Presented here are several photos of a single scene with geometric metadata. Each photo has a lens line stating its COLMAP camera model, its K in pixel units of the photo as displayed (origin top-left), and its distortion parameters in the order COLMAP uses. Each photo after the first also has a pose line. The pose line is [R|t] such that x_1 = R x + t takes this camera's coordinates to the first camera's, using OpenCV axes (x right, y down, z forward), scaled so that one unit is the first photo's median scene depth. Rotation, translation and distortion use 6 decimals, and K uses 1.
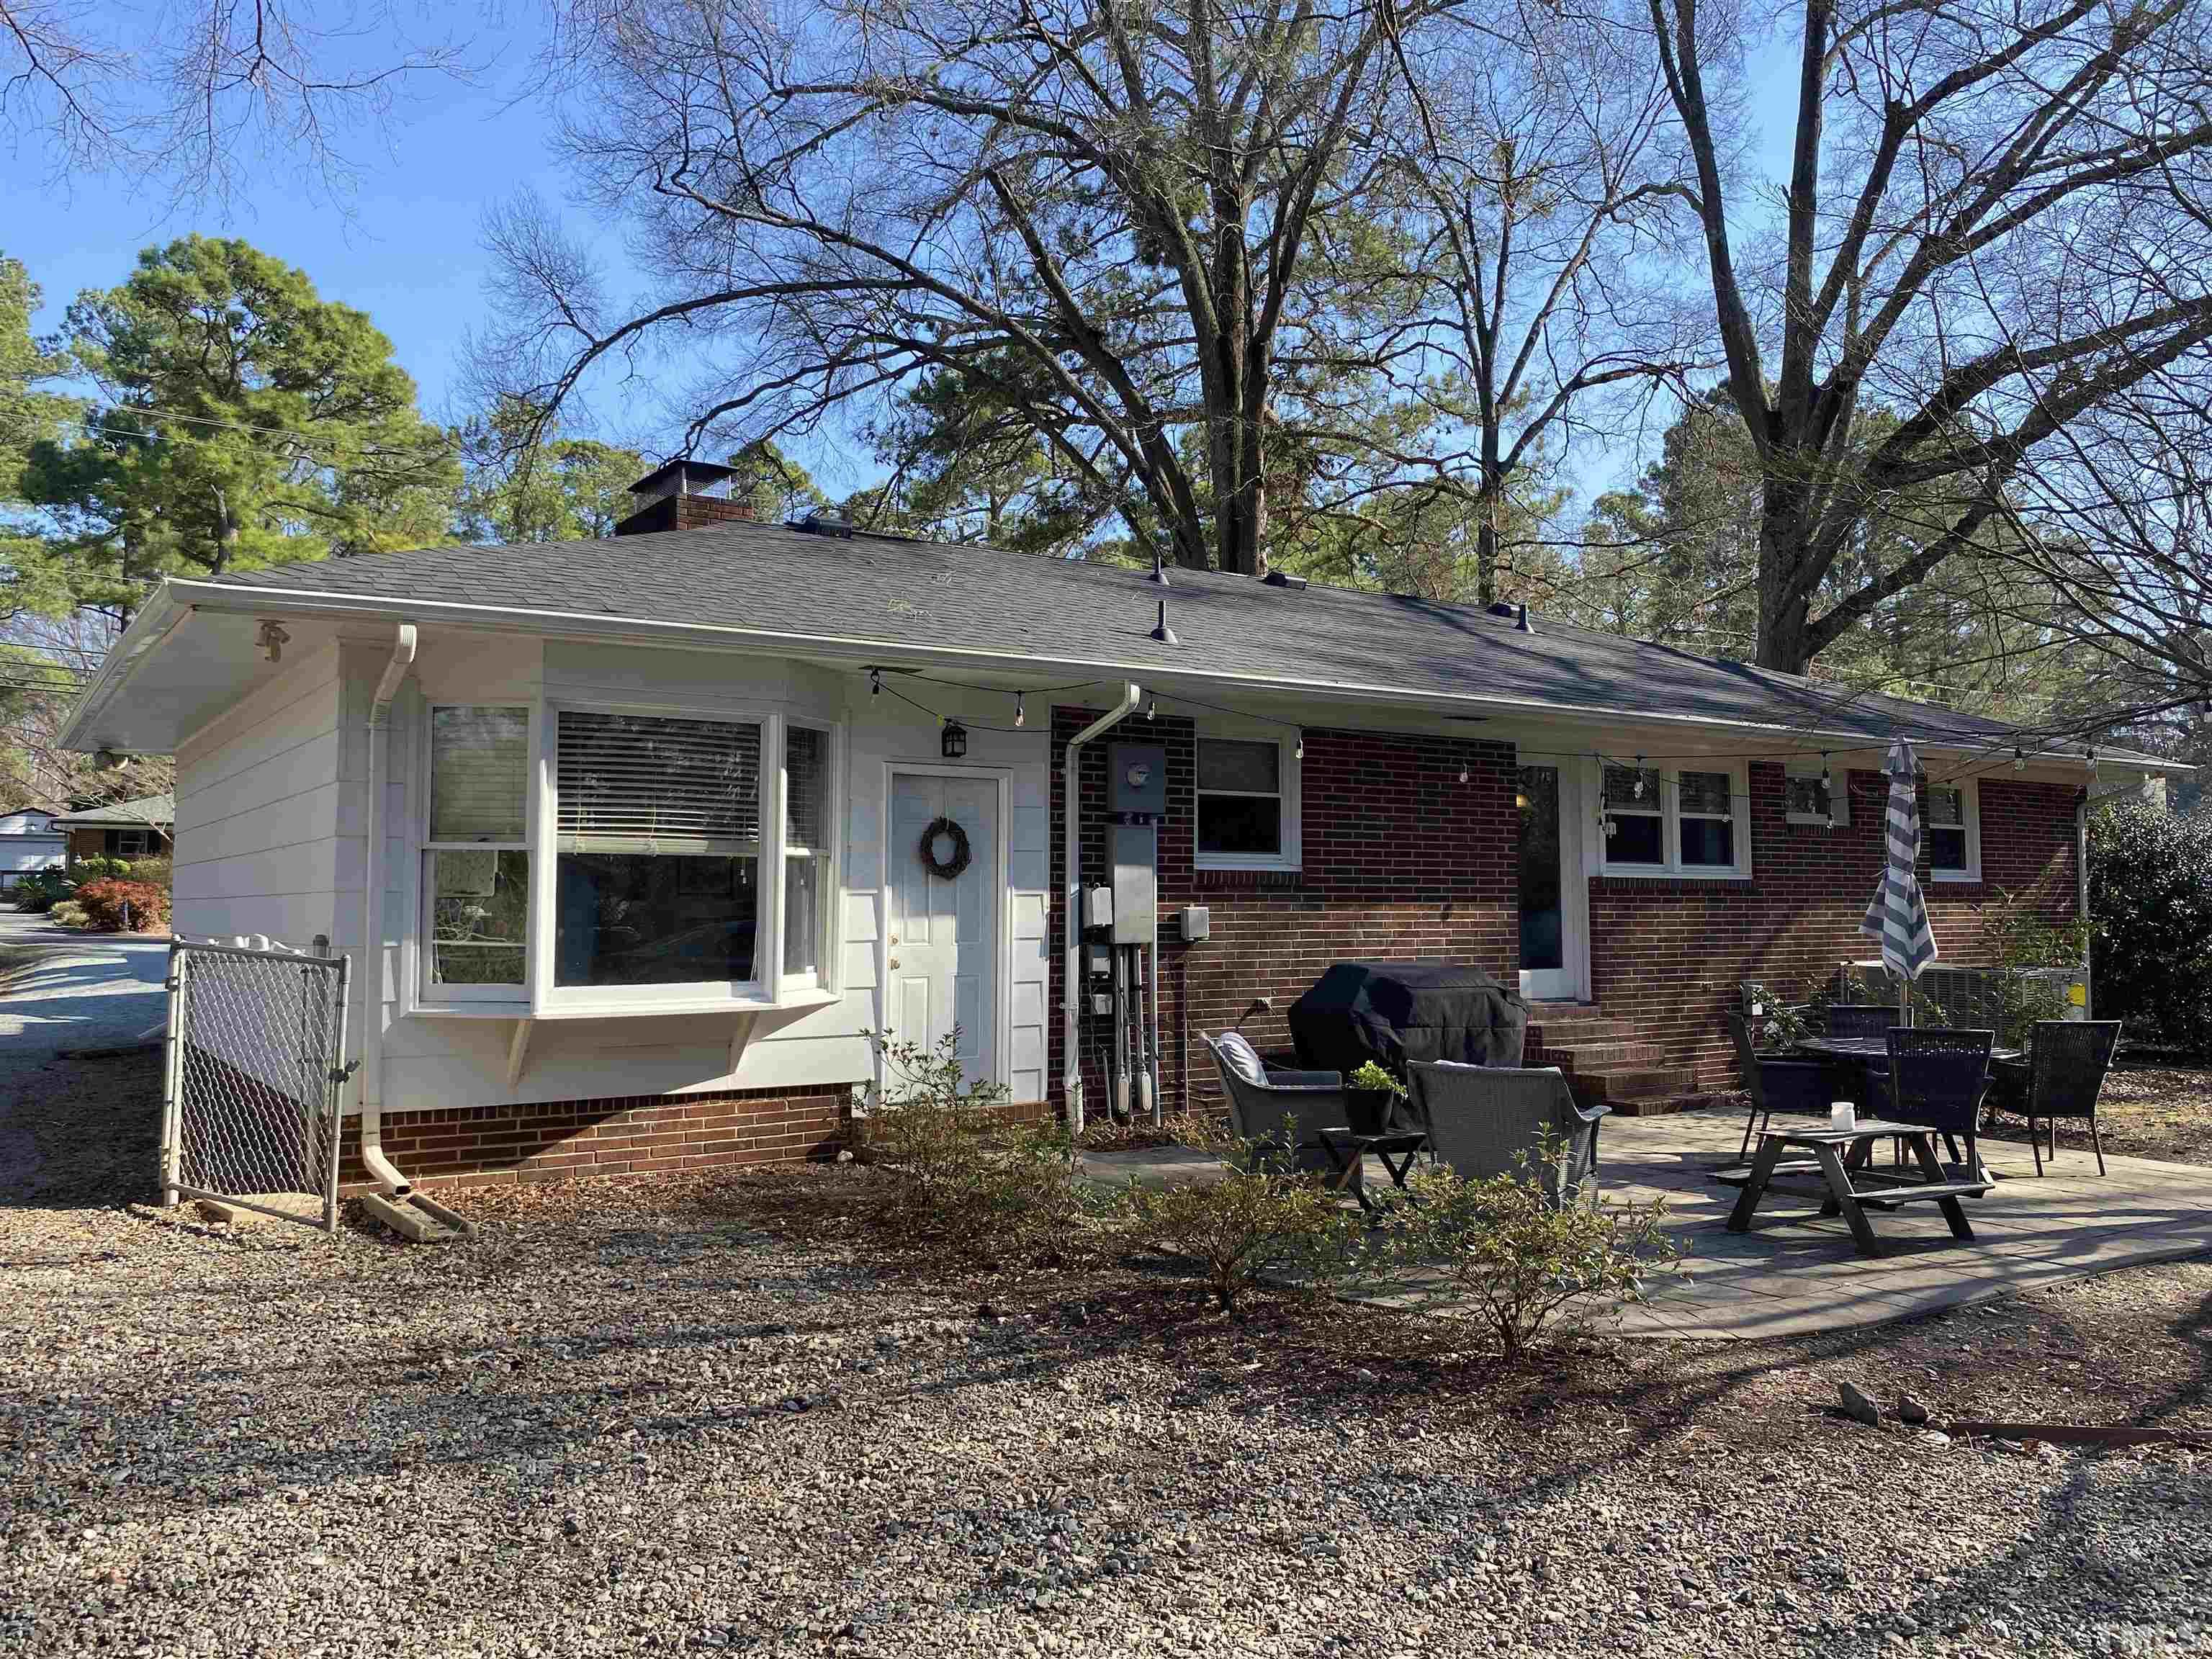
lens RADIAL K [[1723.9, 0, 1115.1], [0, 1723.9, 820.6], [0, 0, 1]] dist [0.076967, -0.083964]
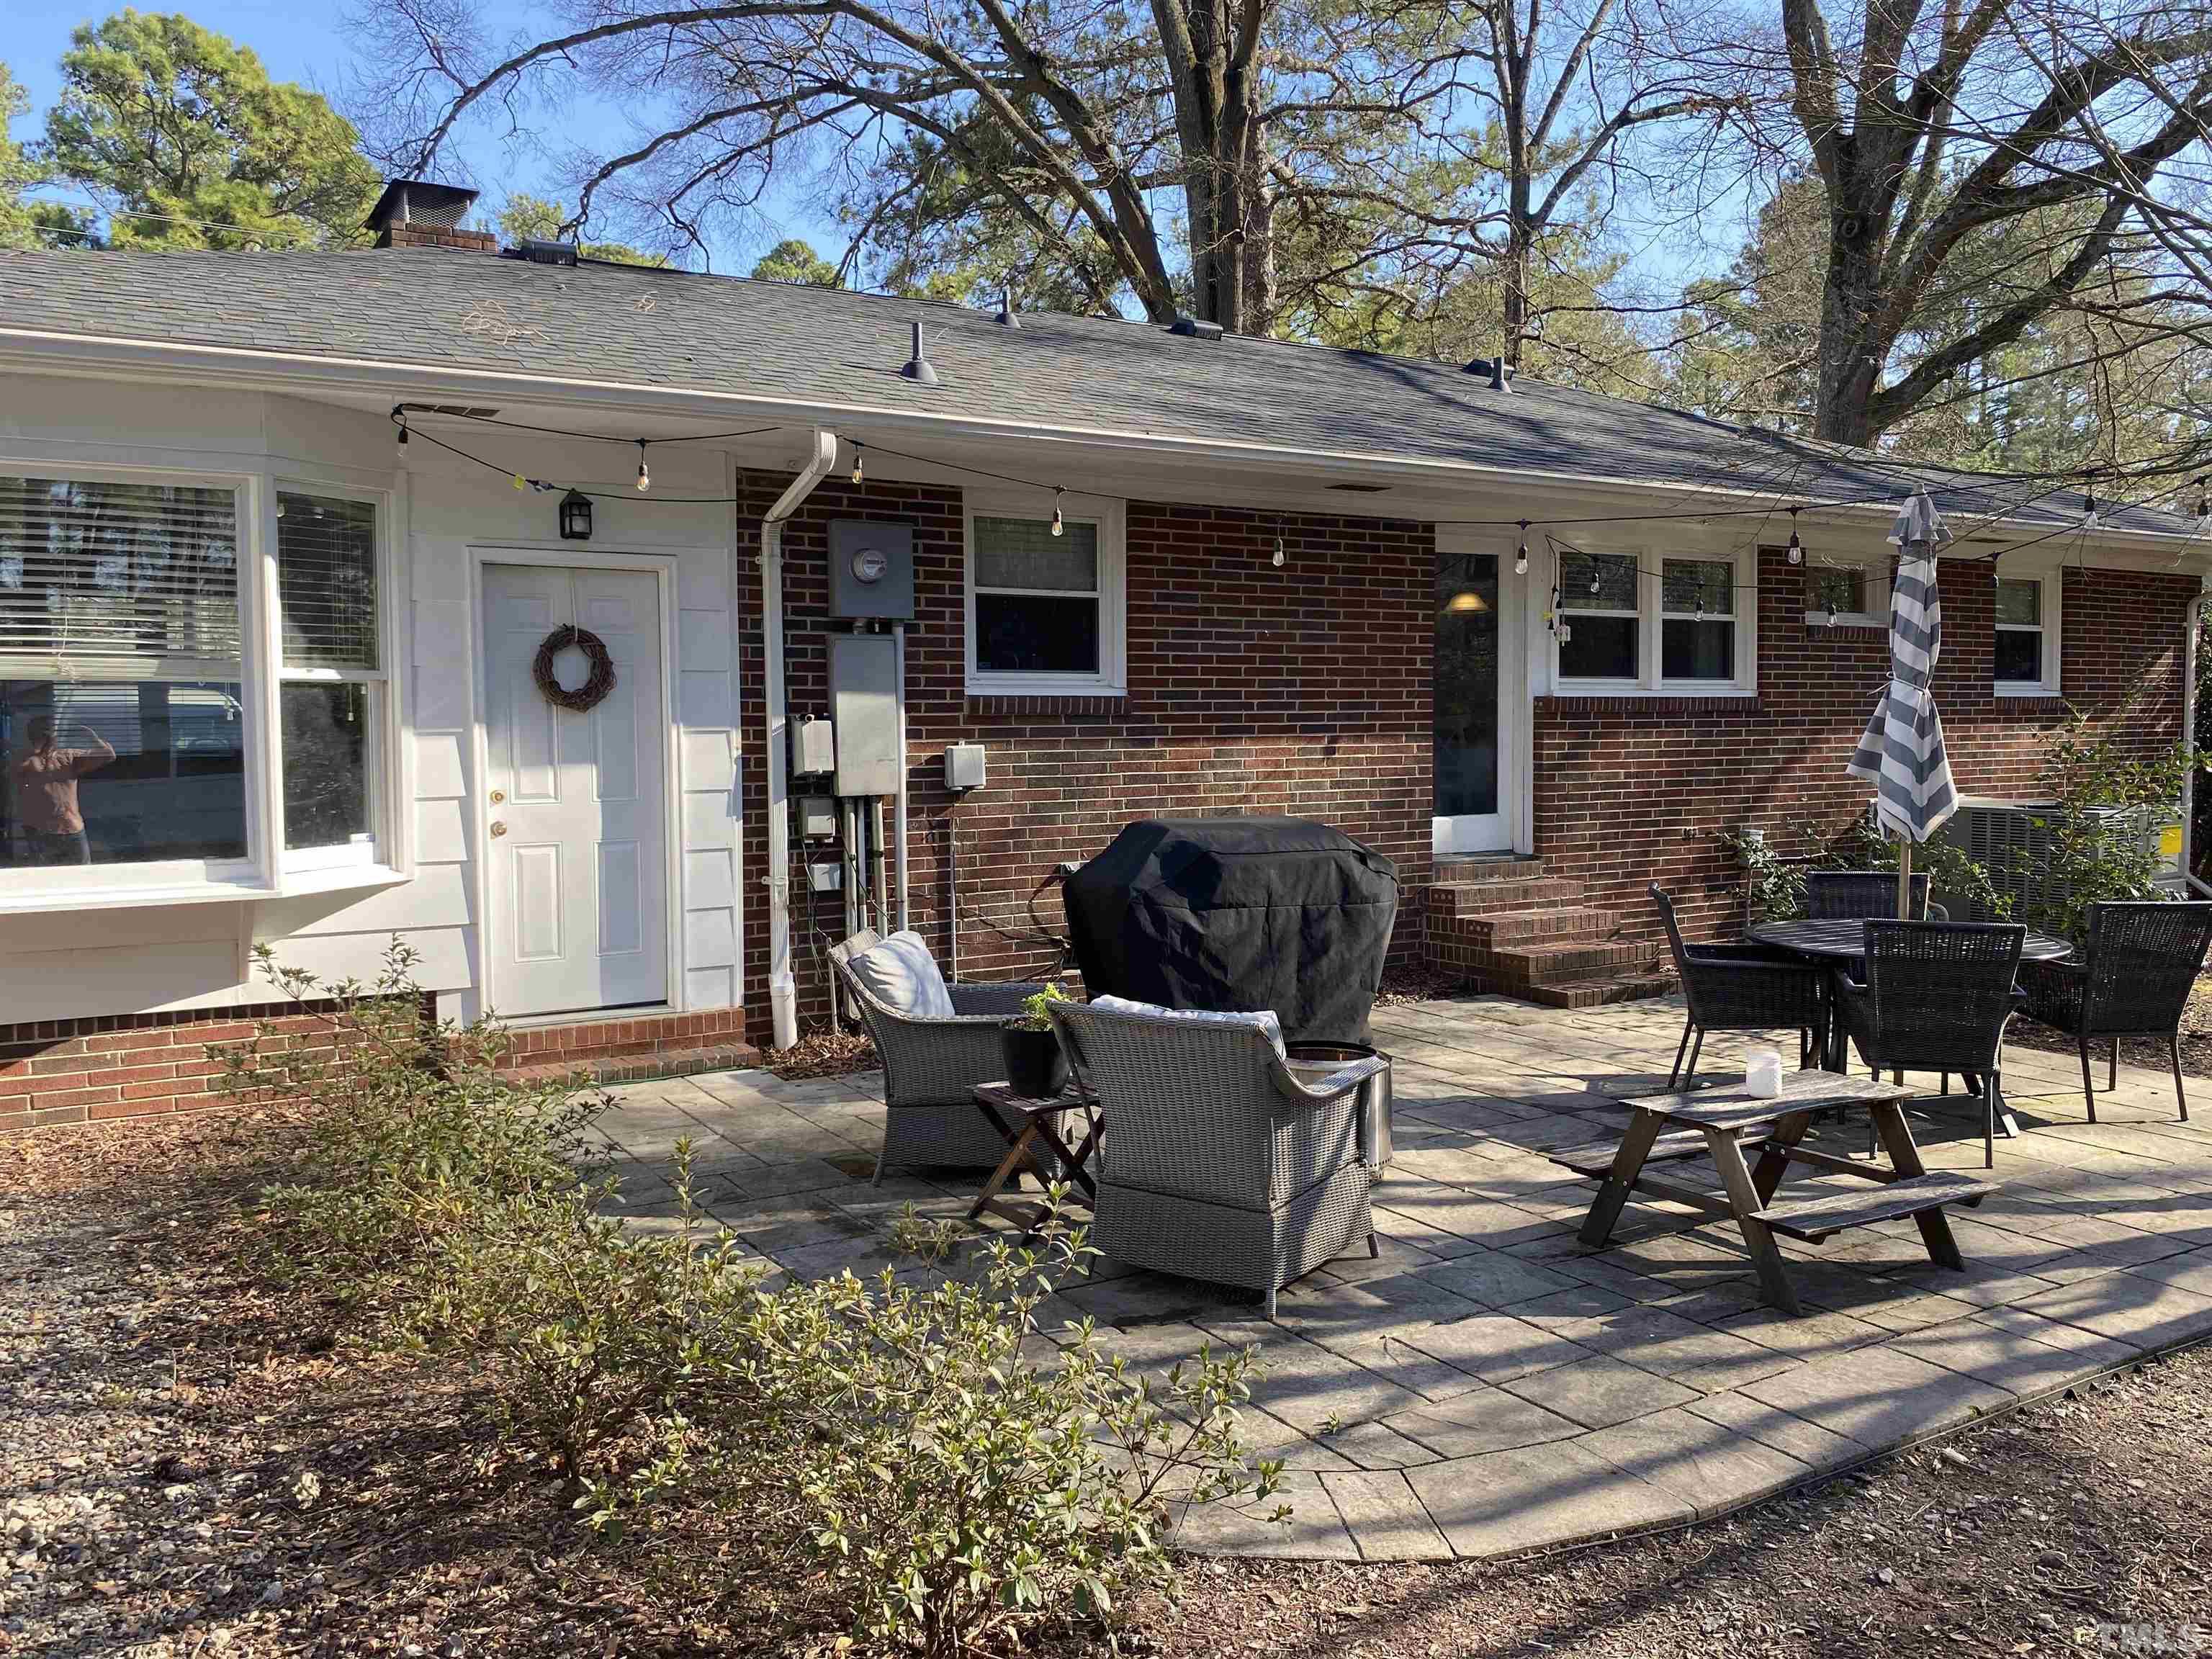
lens RADIAL K [[1723.9, 0, 1104.6], [0, 1723.9, 833.5], [0, 0, 1]] dist [0.076967, -0.083964]
pose [[0.998701, -0.005799, -0.050621, 0.143416], [0.011348, 0.993862, 0.110040, 0.006551], [0.049673, -0.110472, 0.992637, 0.250839]]
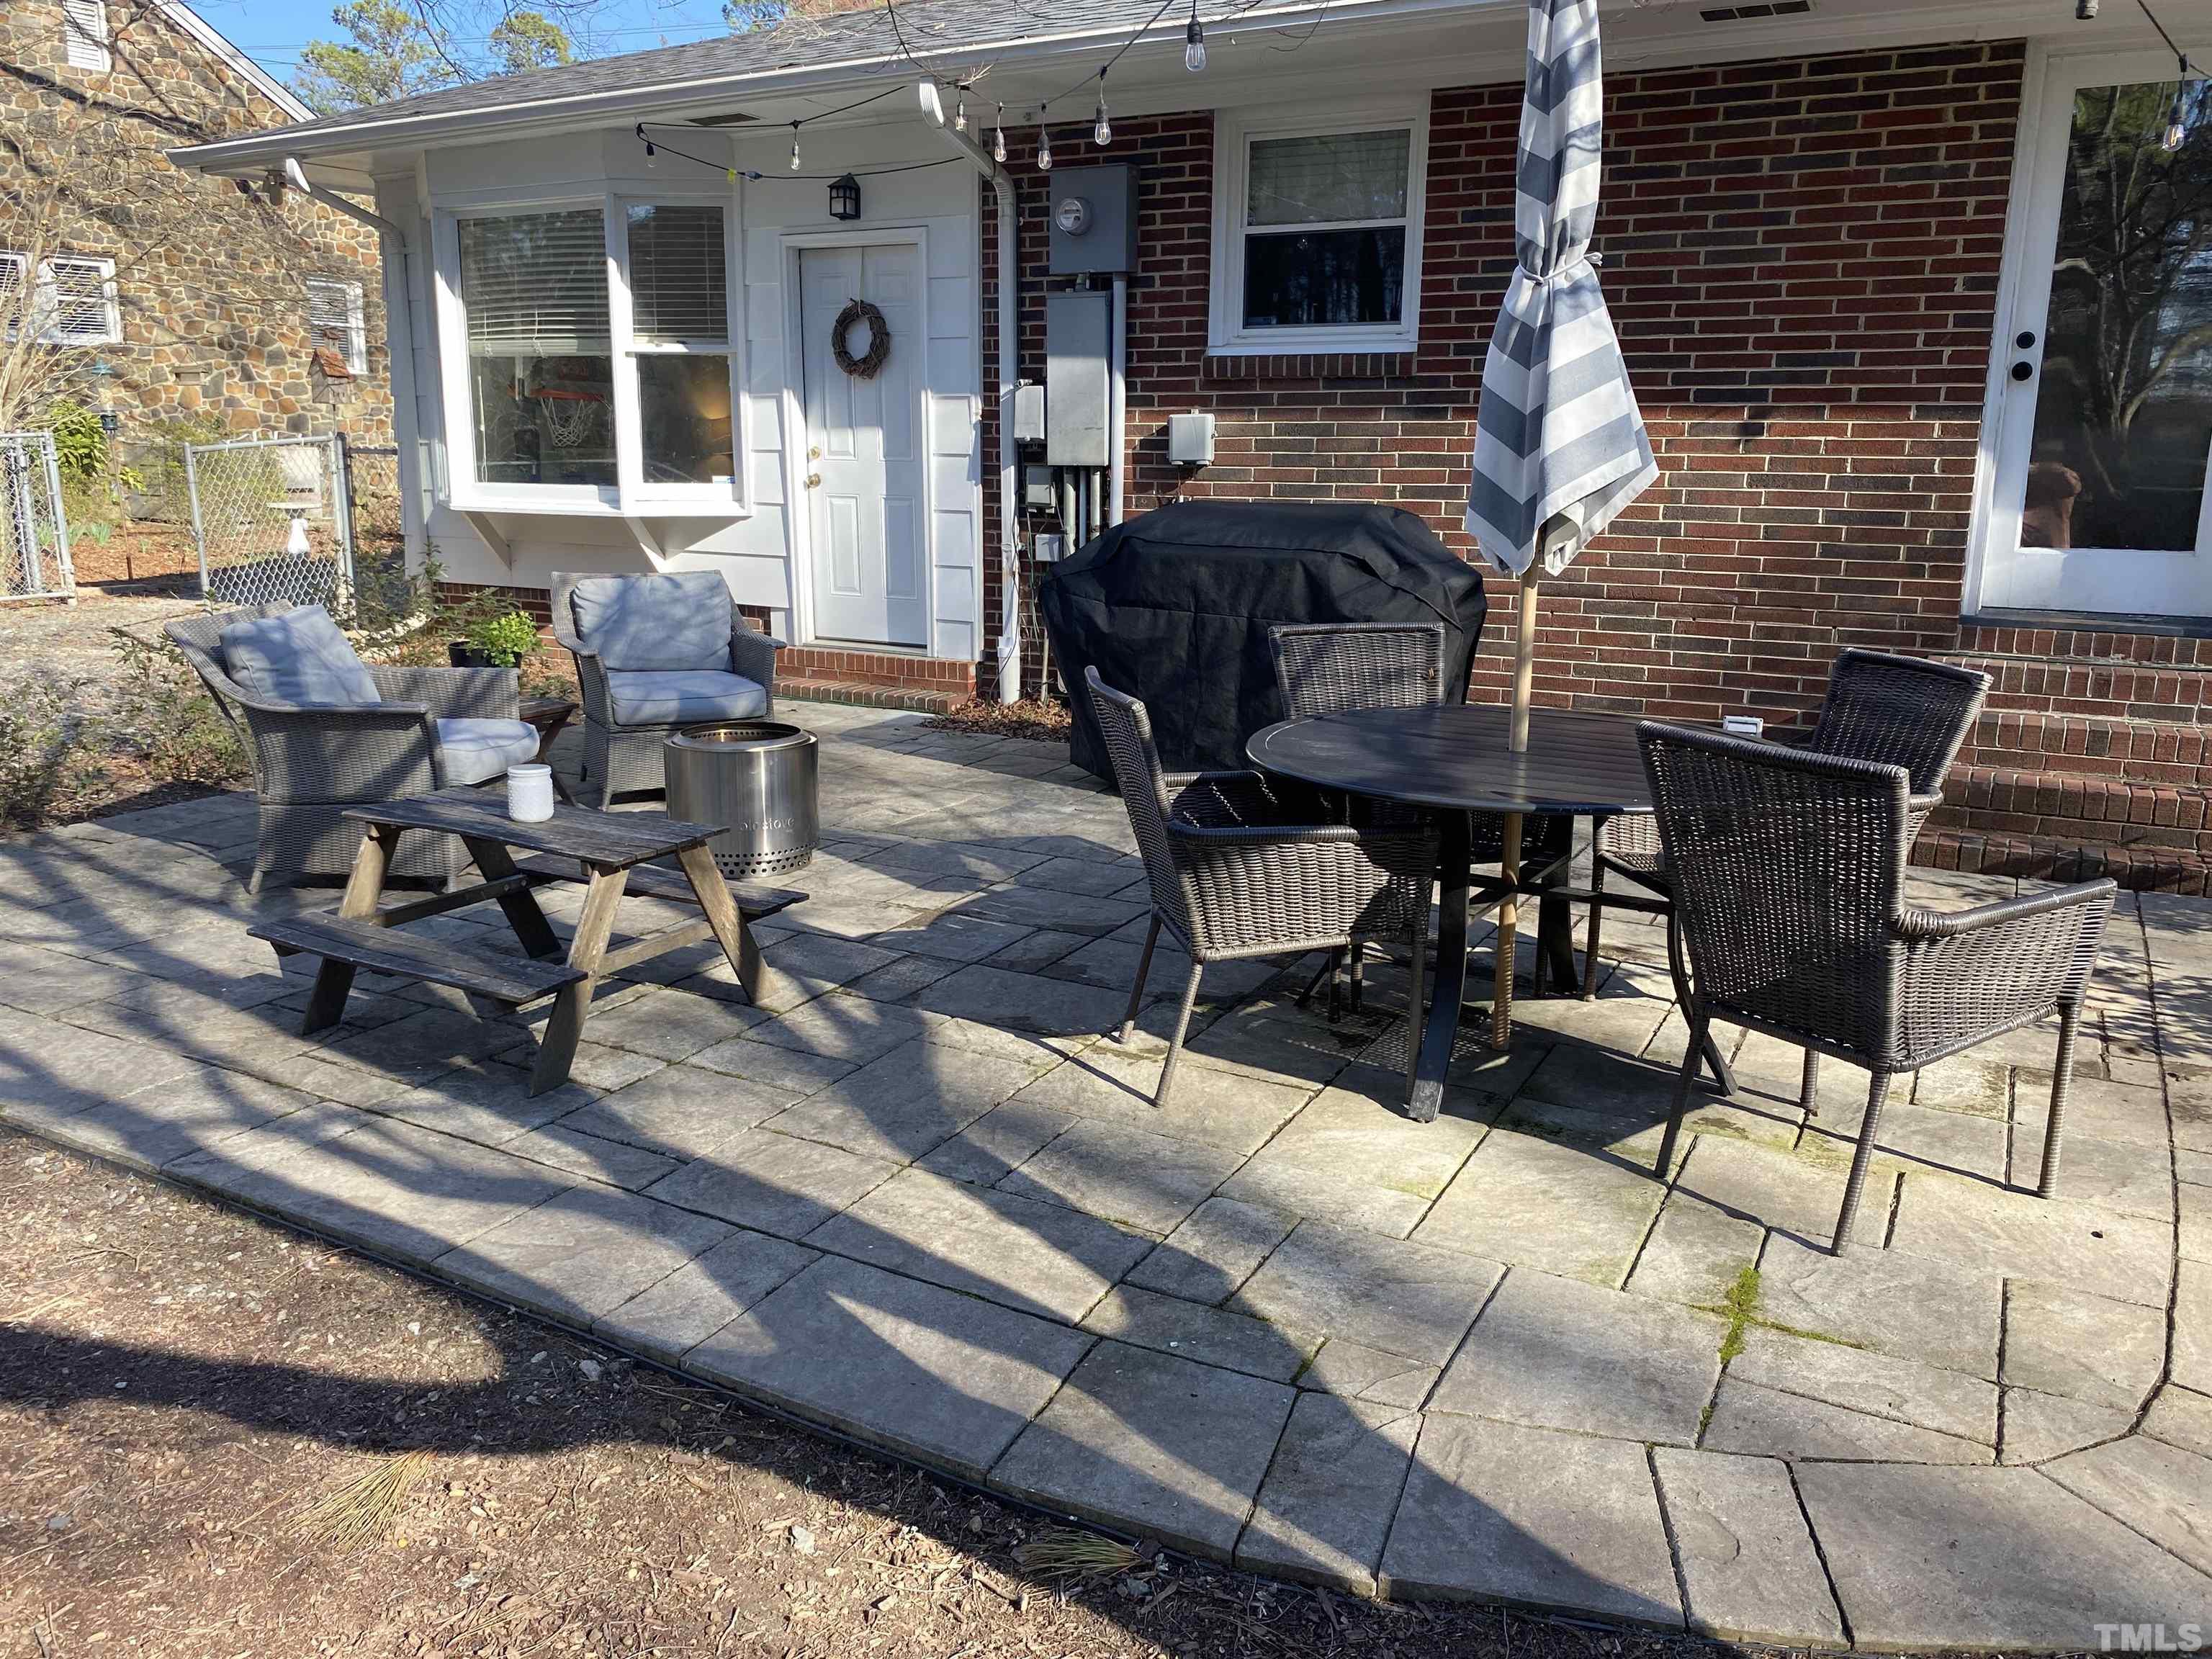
lens RADIAL K [[1723.9, 0, 1092.4], [0, 1723.9, 842.9], [0, 0, 1]] dist [0.076967, -0.083964]
pose [[0.412523, 0.207163, -0.887078, 0.660493], [0.032763, 0.969794, 0.241715, 0.047134], [0.910358, -0.128777, 0.393275, 0.665843]]
